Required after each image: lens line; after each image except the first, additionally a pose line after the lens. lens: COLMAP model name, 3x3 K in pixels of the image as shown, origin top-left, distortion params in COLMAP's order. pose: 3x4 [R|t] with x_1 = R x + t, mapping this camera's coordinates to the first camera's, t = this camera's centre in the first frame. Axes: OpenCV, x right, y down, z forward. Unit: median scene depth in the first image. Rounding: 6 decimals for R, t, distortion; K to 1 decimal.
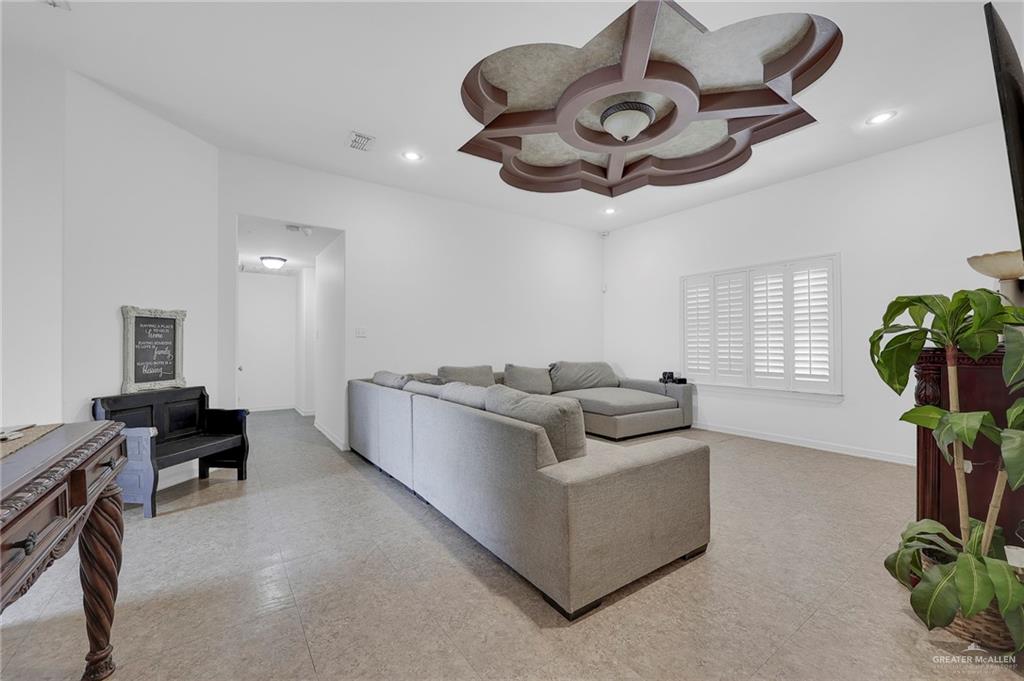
lens RADIAL K [[413.2, 0, 515.0], [0, 413.2, 346.6], [0, 0, 1]] dist [0.000340, -0.000007]
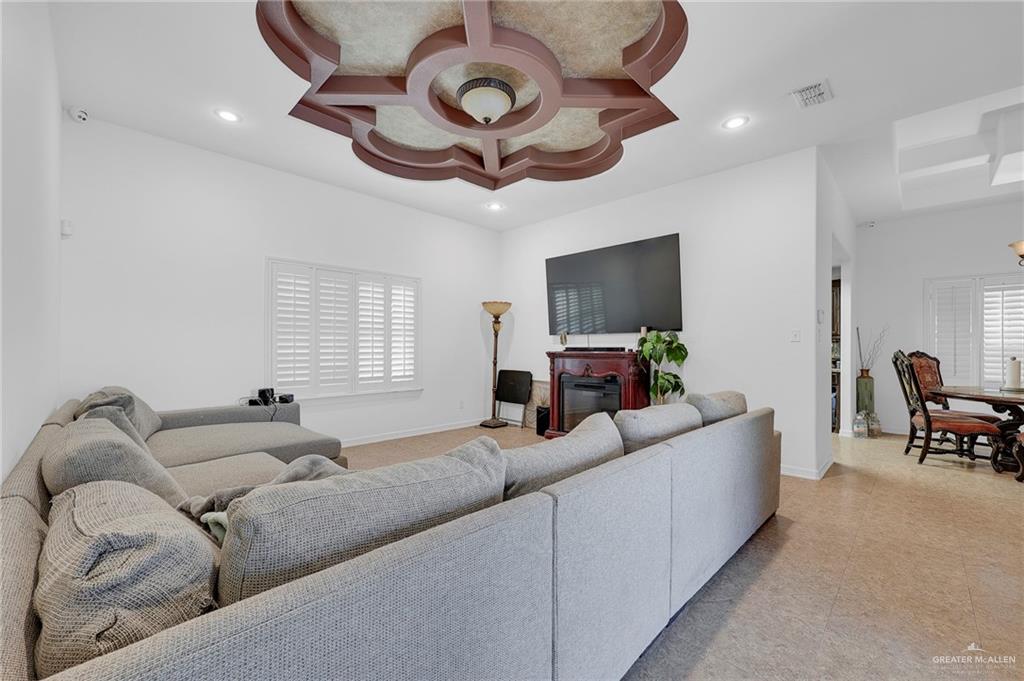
lens RADIAL K [[413.2, 0, 515.0], [0, 413.2, 346.6], [0, 0, 1]] dist [0.000340, -0.000007]
pose [[-0.176744, 0.008852, 0.984217, -0.509102], [0.000484, 0.999960, -0.008906, -0.004616], [-0.984257, -0.001098, -0.176741, 0.881605]]
